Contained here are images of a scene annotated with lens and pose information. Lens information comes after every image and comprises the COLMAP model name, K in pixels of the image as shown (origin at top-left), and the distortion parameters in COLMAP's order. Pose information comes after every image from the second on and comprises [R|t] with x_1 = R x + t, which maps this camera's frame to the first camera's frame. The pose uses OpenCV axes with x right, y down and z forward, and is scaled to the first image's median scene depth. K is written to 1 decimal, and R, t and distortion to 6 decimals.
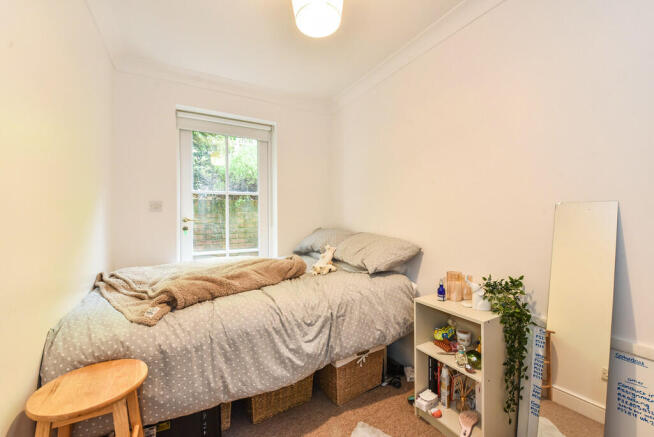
lens RADIAL K [[265.8, 0, 327.0], [0, 265.8, 218.5], [0, 0, 1]] dist [-0.000466, -0.000038]
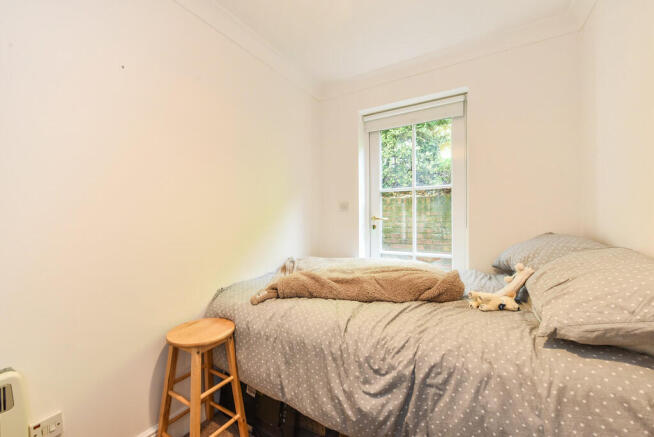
lens RADIAL K [[265.8, 0, 327.0], [0, 265.8, 218.5], [0, 0, 1]] dist [-0.000466, -0.000038]
pose [[0.498771, 0.005992, -0.866713, 0.443174], [0.004966, 0.999940, 0.009770, -0.009487], [0.866720, -0.009177, 0.498711, 0.510268]]
